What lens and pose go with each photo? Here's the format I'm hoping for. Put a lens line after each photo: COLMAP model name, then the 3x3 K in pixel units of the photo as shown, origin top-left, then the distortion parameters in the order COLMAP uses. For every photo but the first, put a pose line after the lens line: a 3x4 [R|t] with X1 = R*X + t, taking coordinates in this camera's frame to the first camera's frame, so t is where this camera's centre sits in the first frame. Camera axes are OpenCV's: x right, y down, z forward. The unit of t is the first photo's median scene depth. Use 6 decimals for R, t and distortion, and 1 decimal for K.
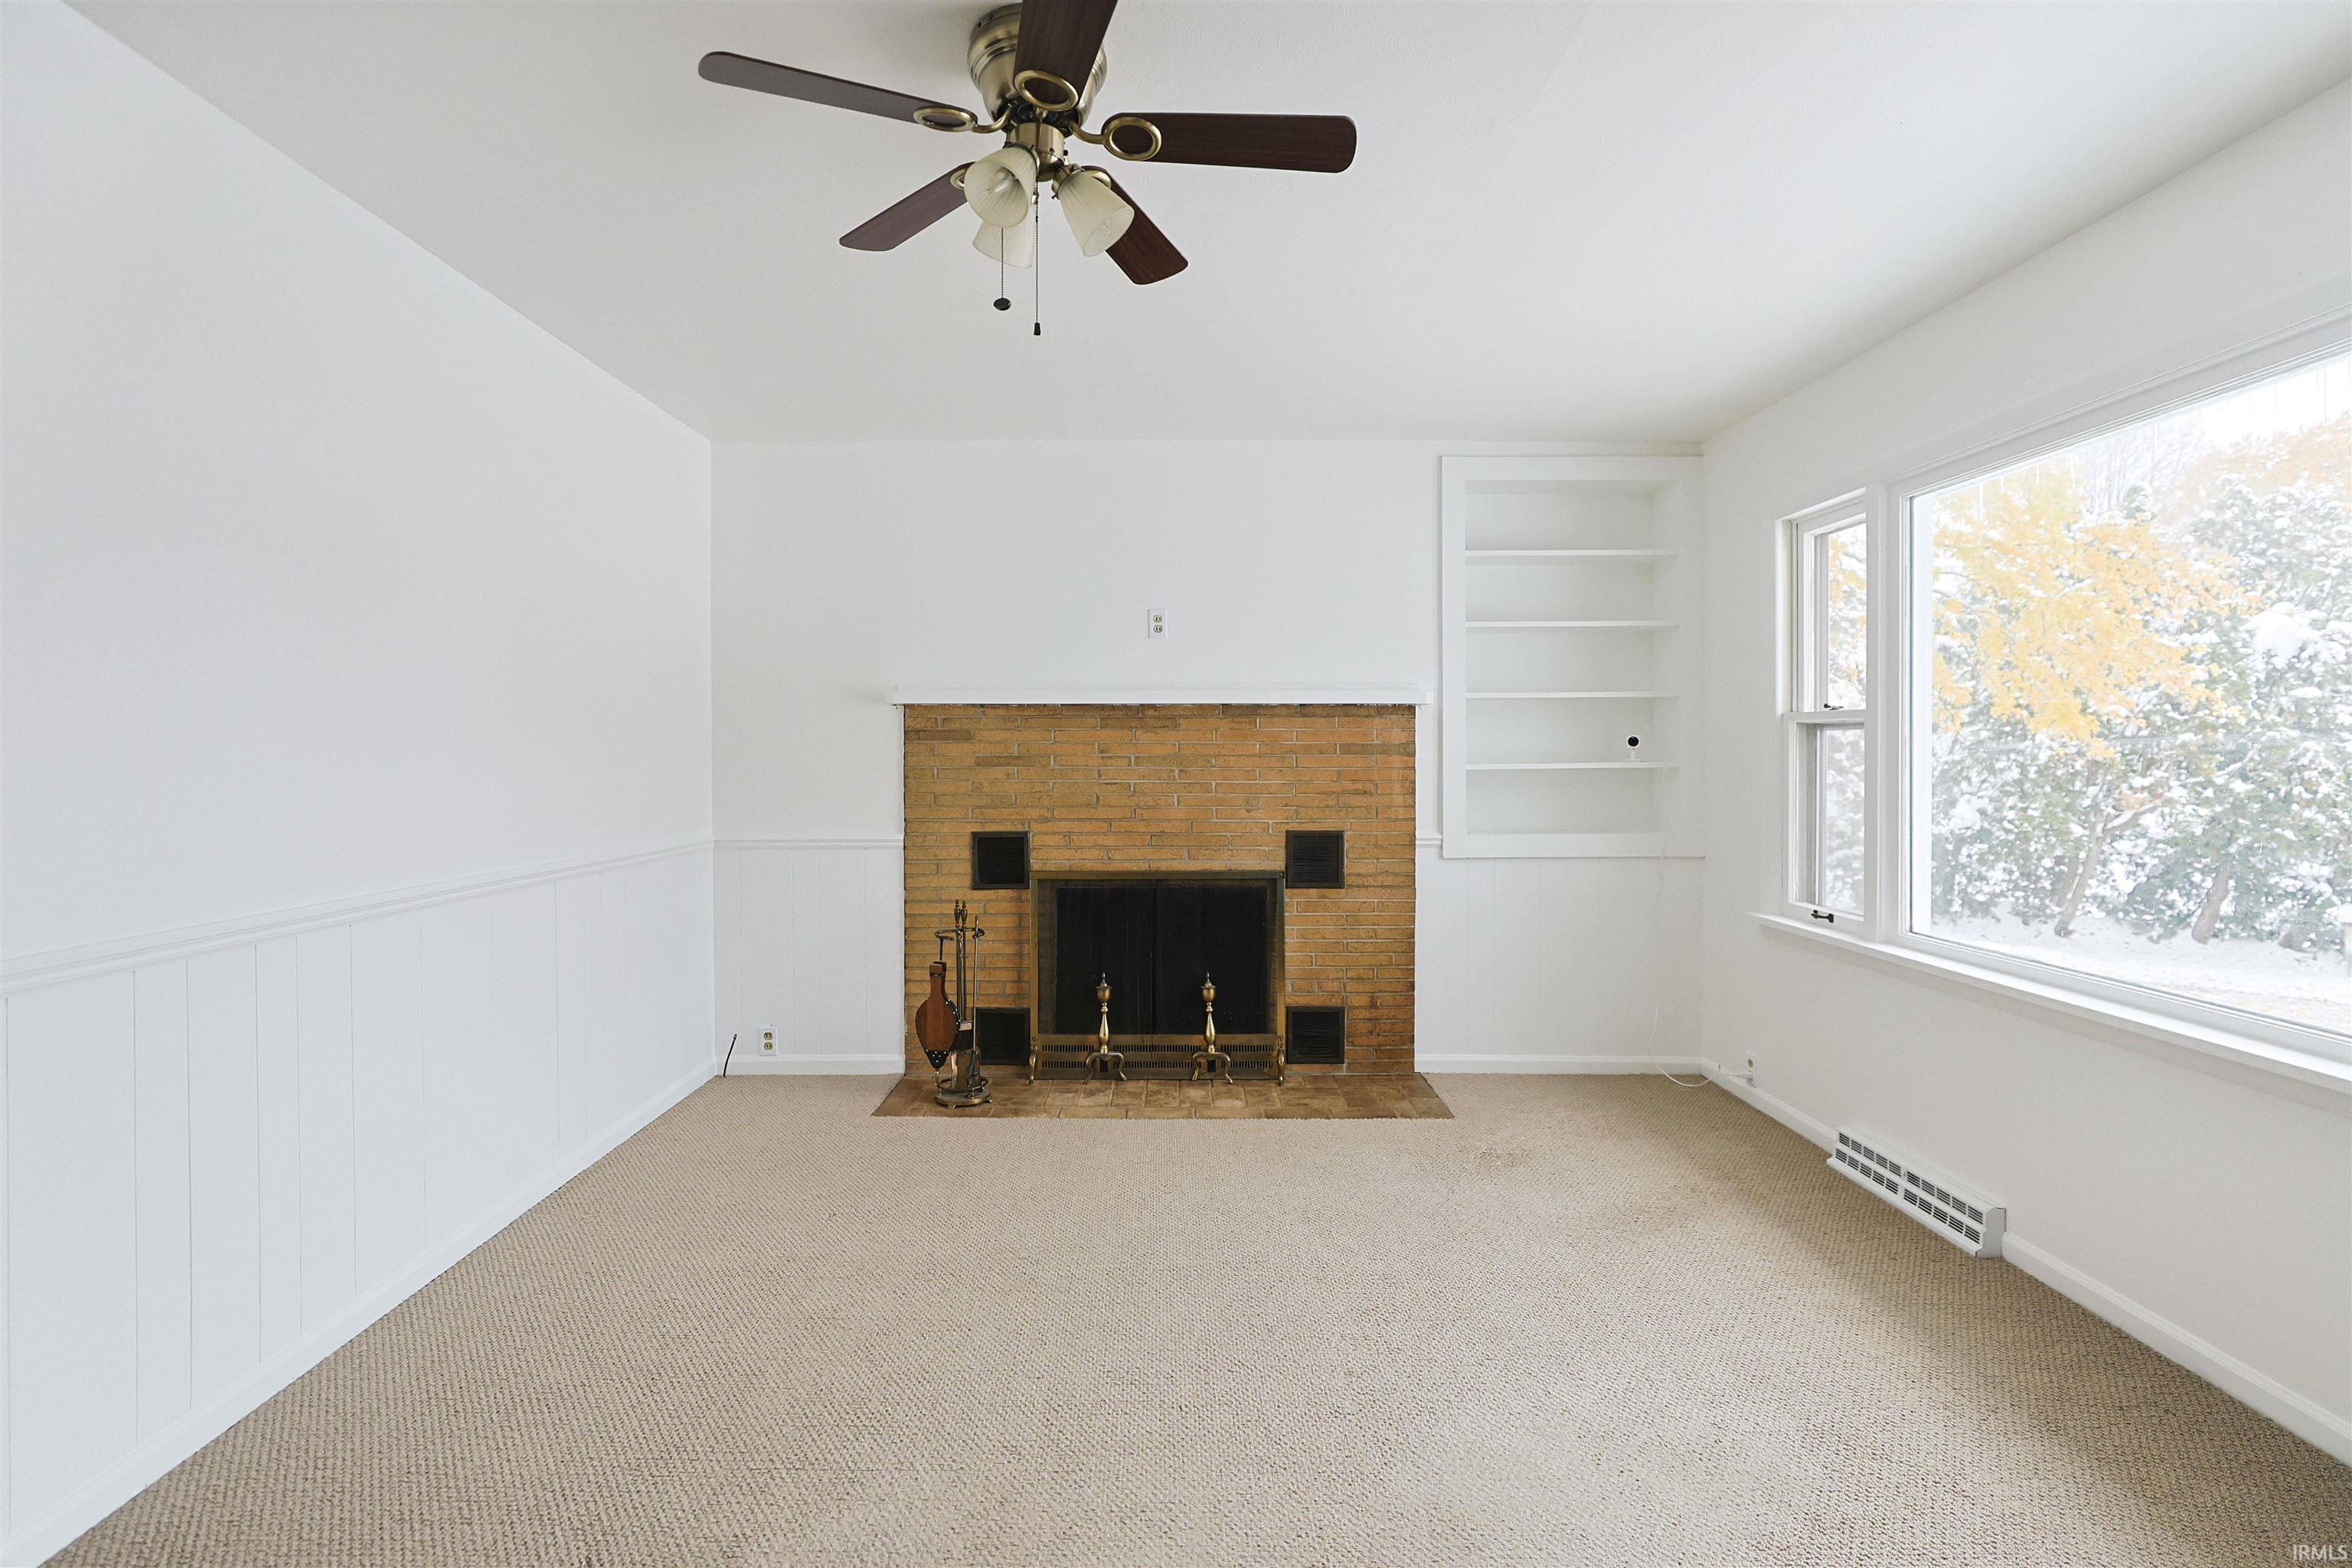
lens RADIAL K [[1134.5, 0, 1162.9], [0, 1134.5, 761.6], [0, 0, 1]] dist [-0.014174, 0.004269]
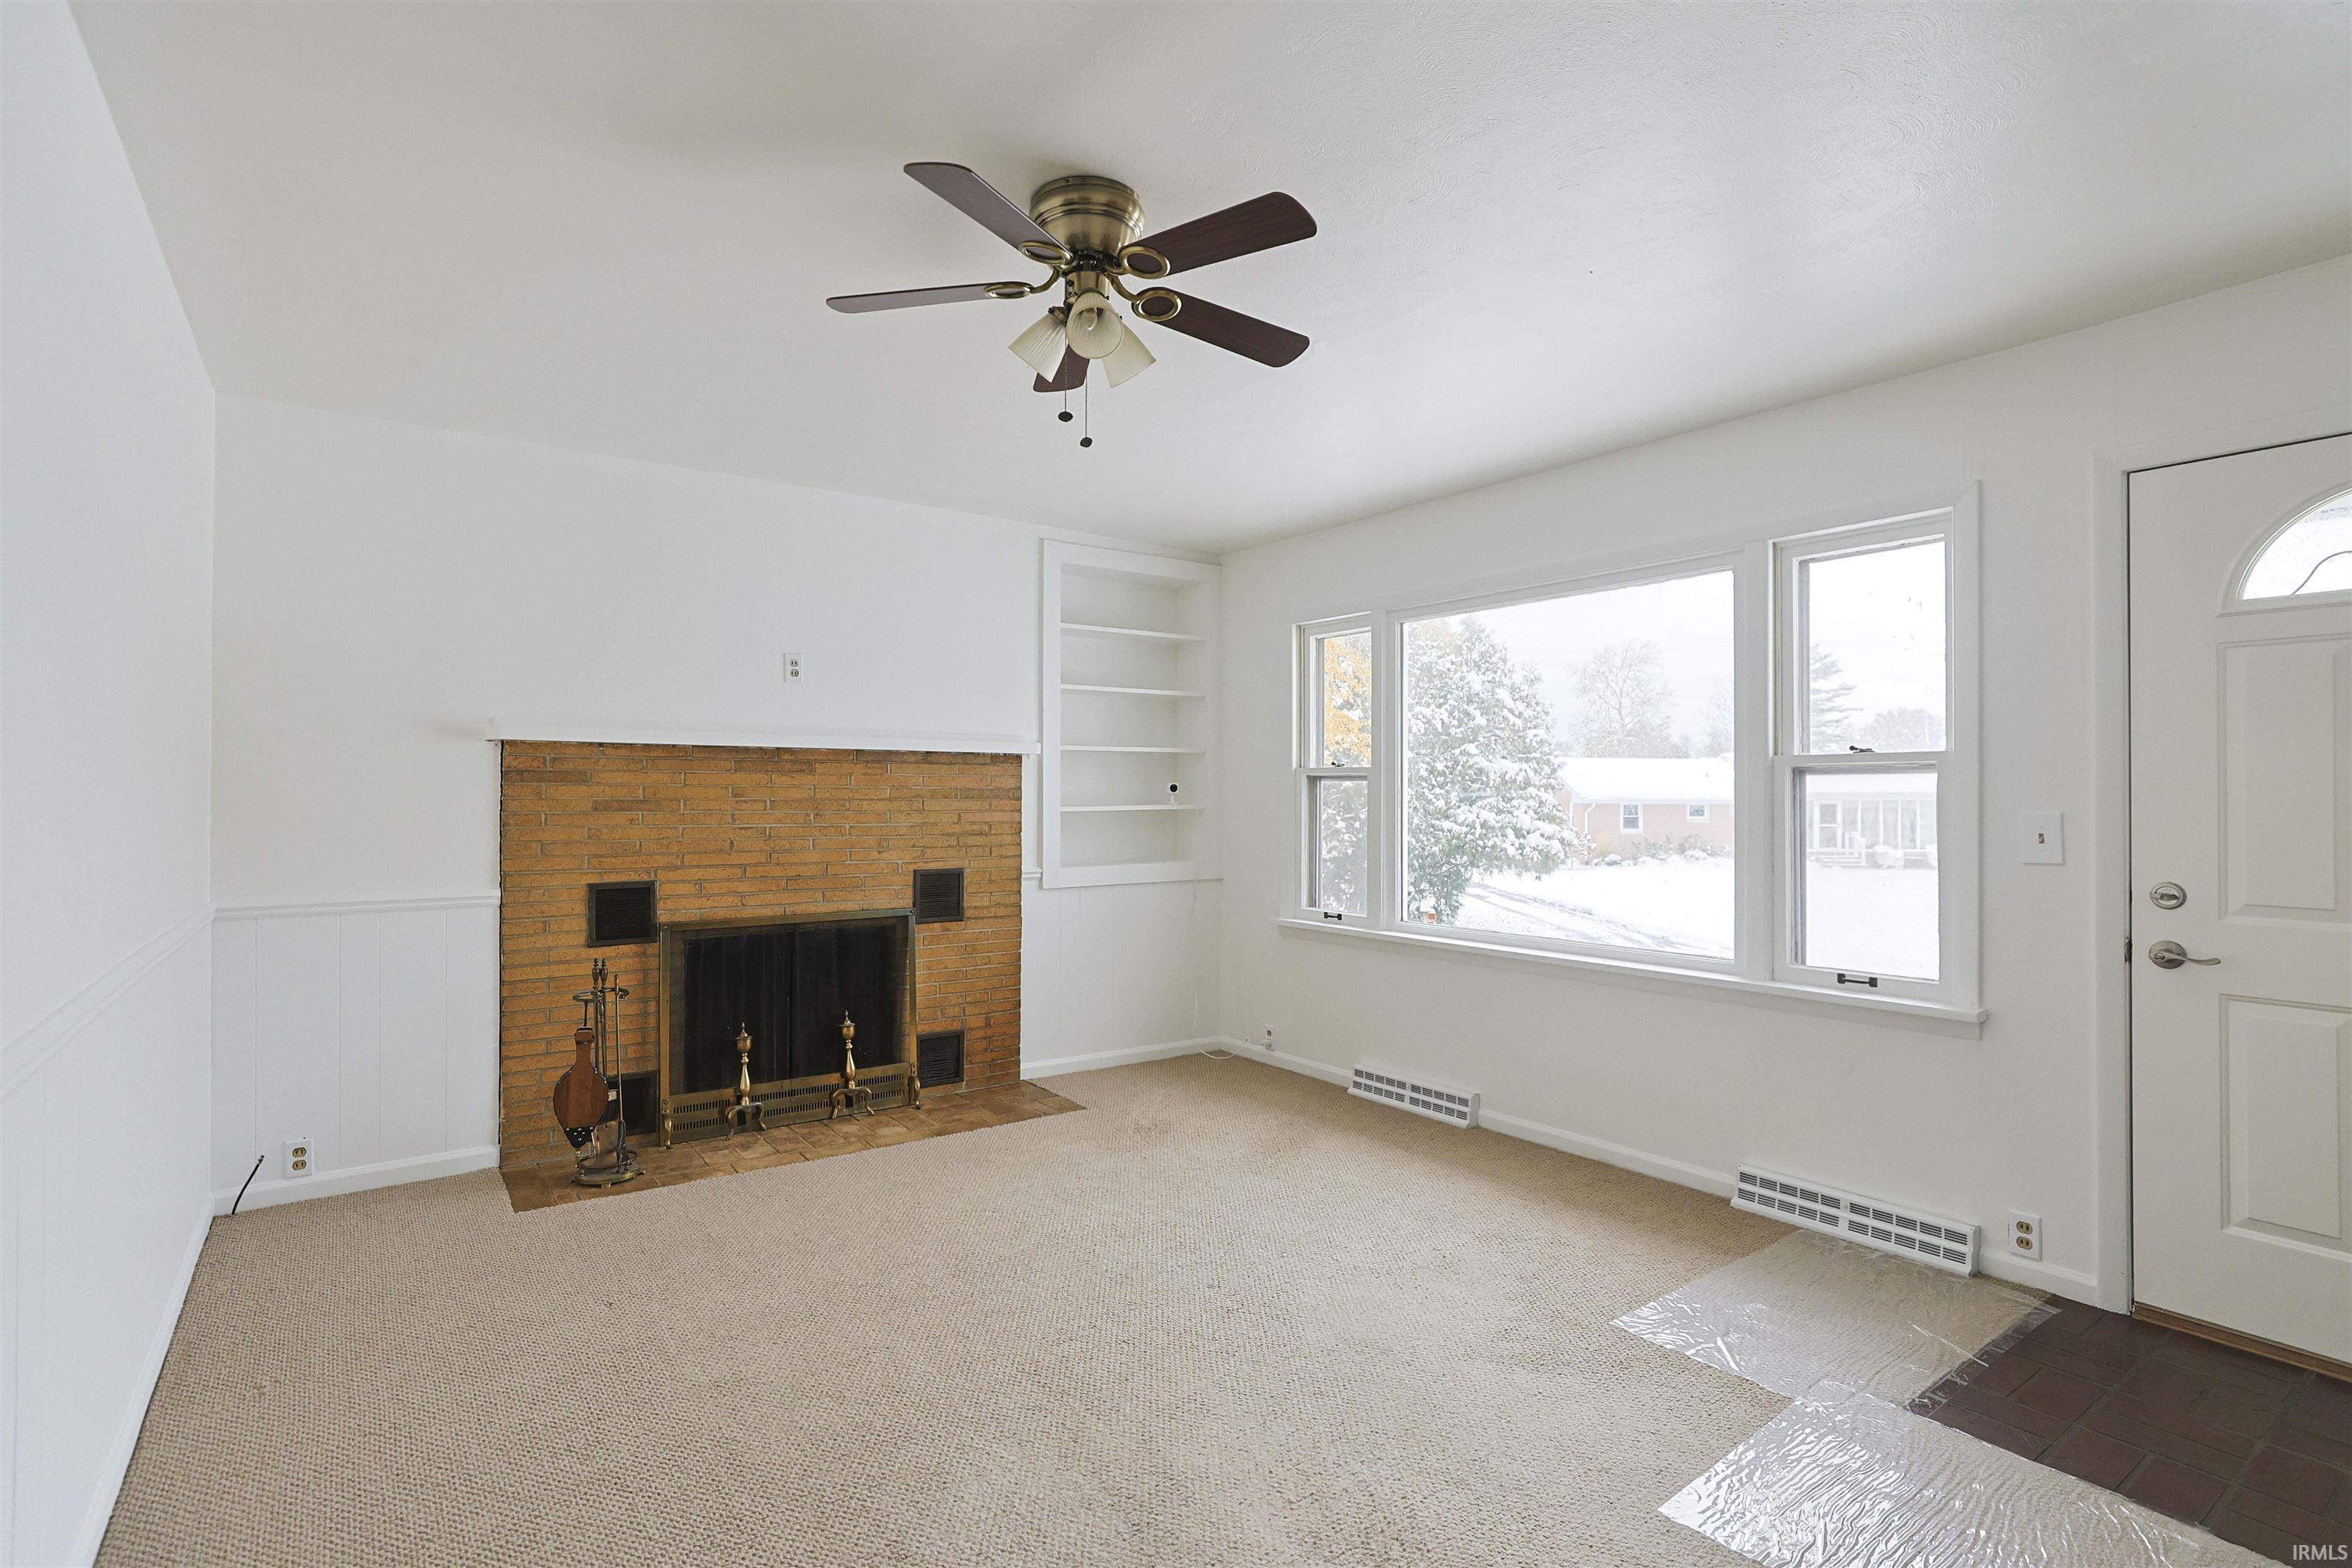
lens RADIAL K [[1134.5, 0, 1178.1], [0, 1134.5, 788.2], [0, 0, 1]] dist [-0.014174, 0.004269]
pose [[0.806215, 0.005707, 0.591595, -0.323041], [0.002763, 0.999906, -0.013412, -0.000850], [-0.591616, 0.012447, 0.806124, -0.006166]]
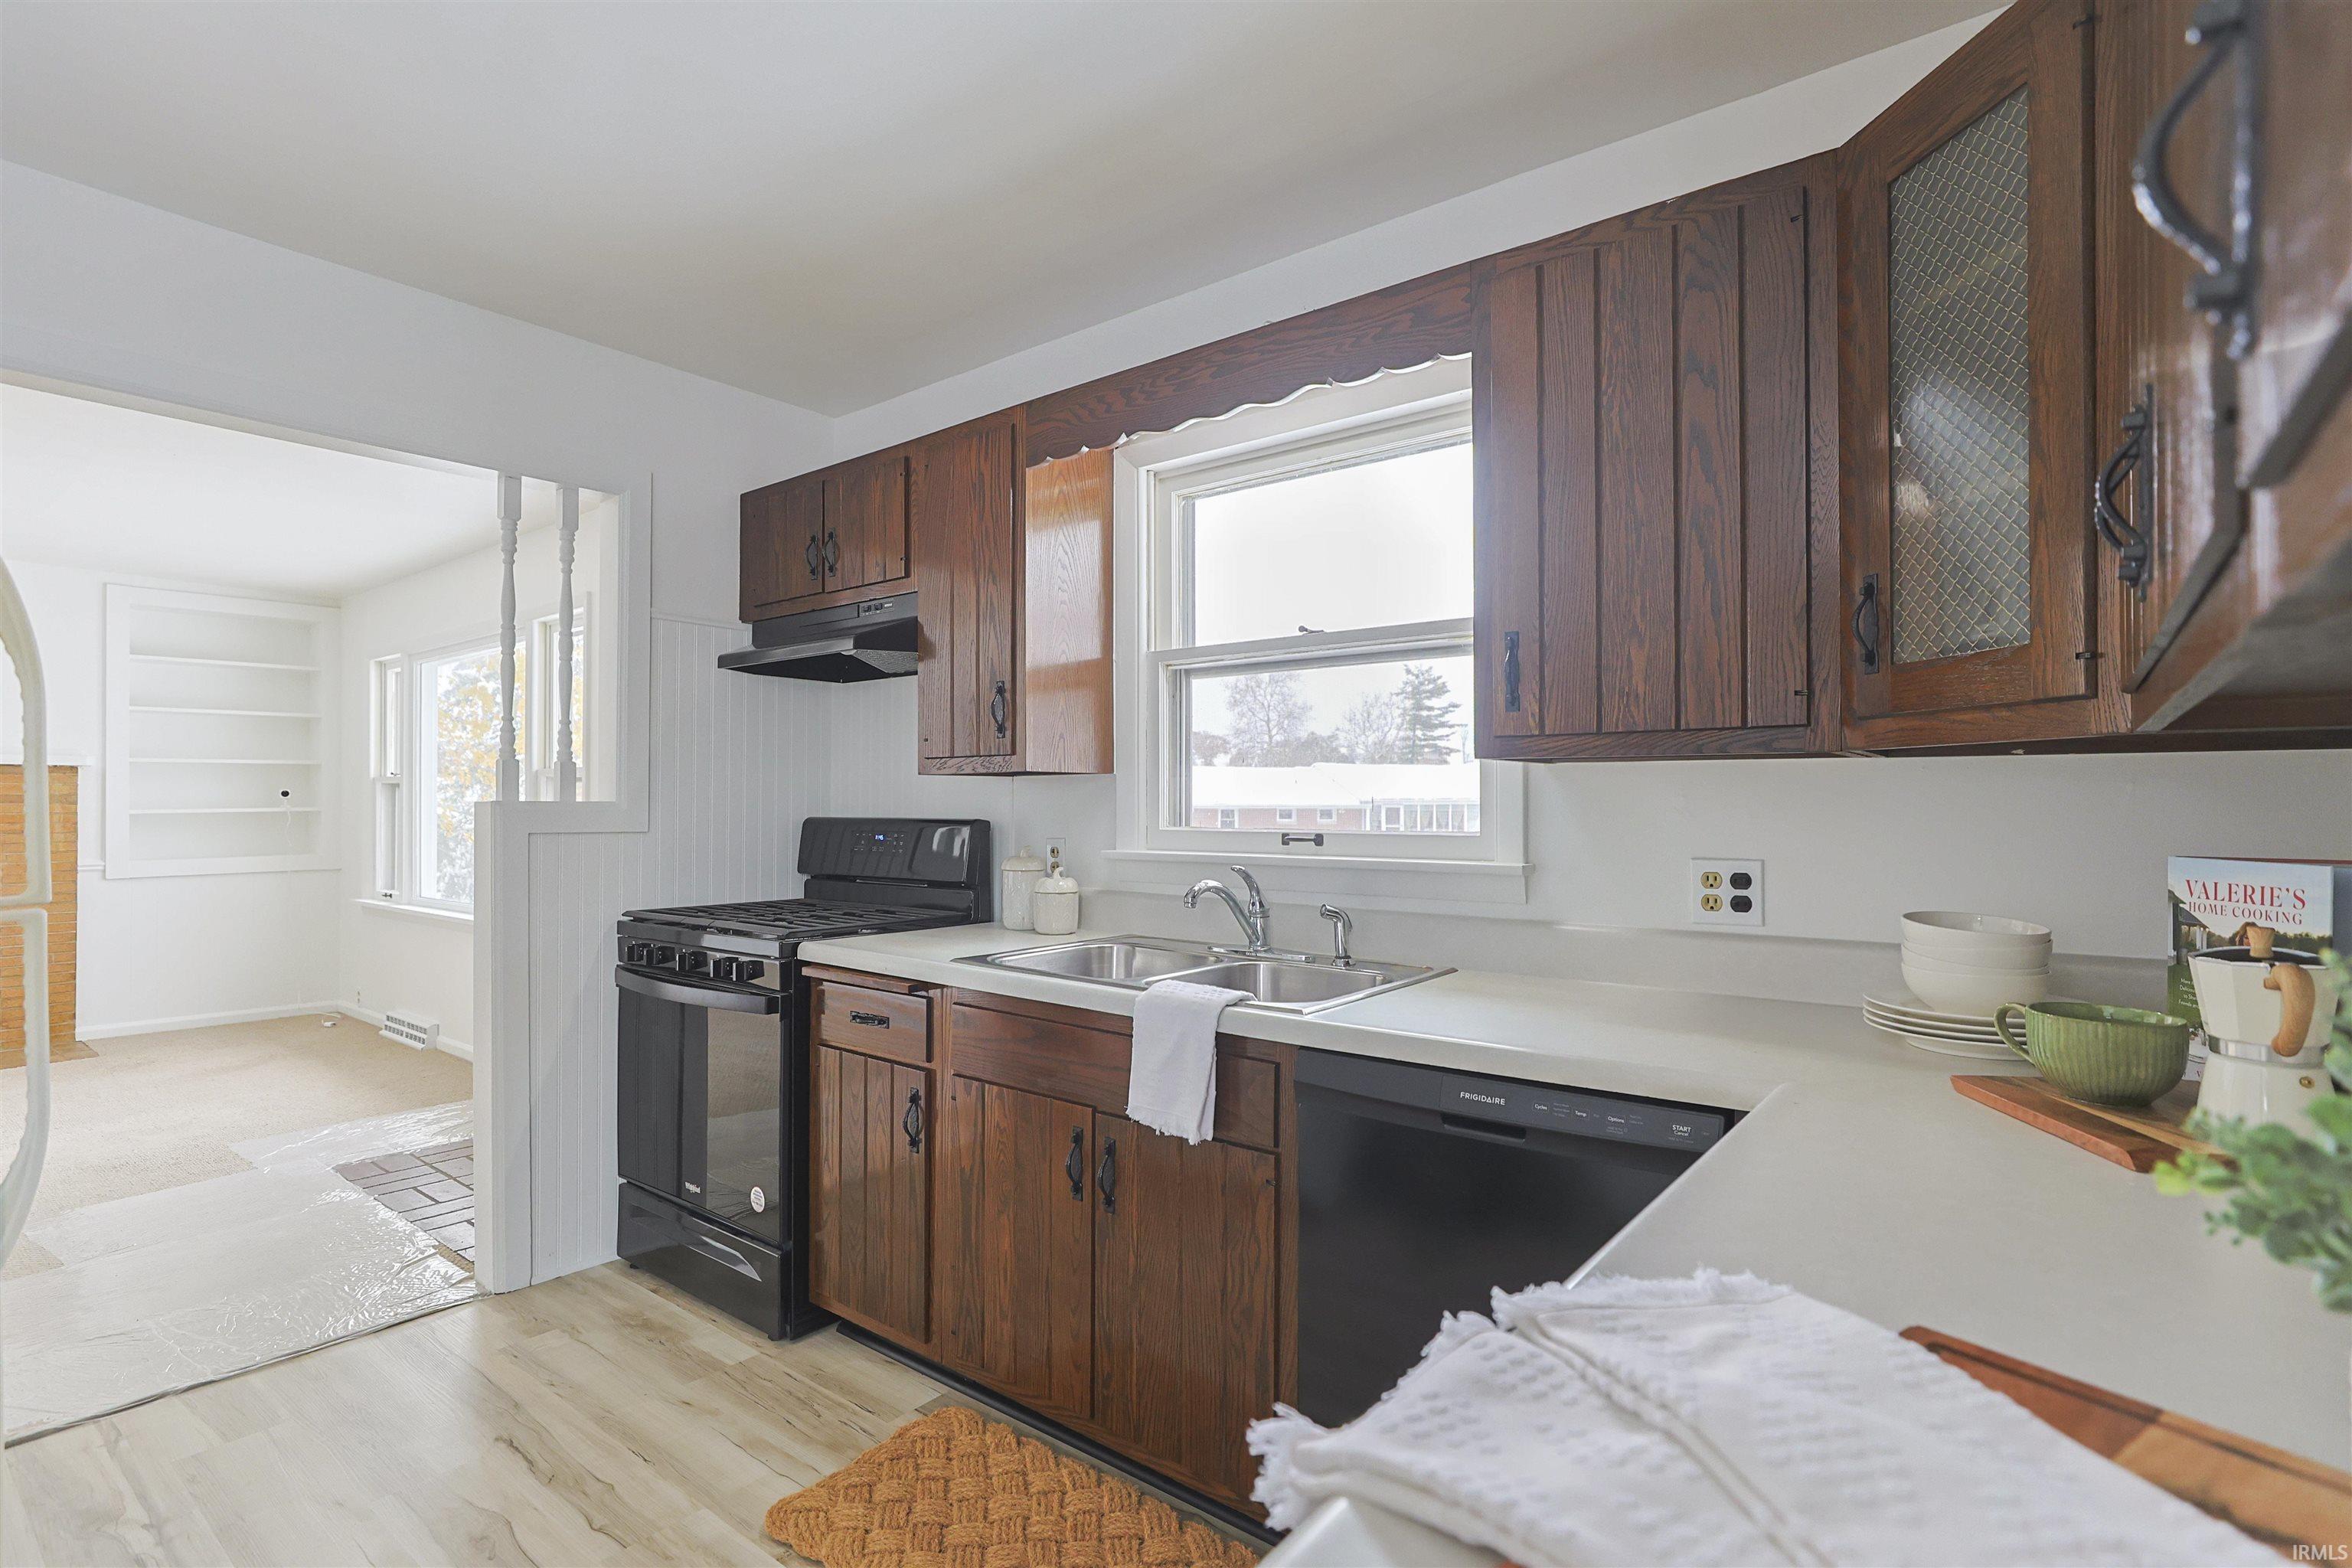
lens RADIAL K [[1134.5, 0, 1226.5], [0, 1134.5, 795.4], [0, 0, 1]] dist [-0.014174, 0.004269]
pose [[0.614993, 0.003416, 0.788525, 0.011246], [0.009590, 0.999884, -0.011811, 0.013829], [-0.788474, 0.014825, 0.614889, -0.891006]]
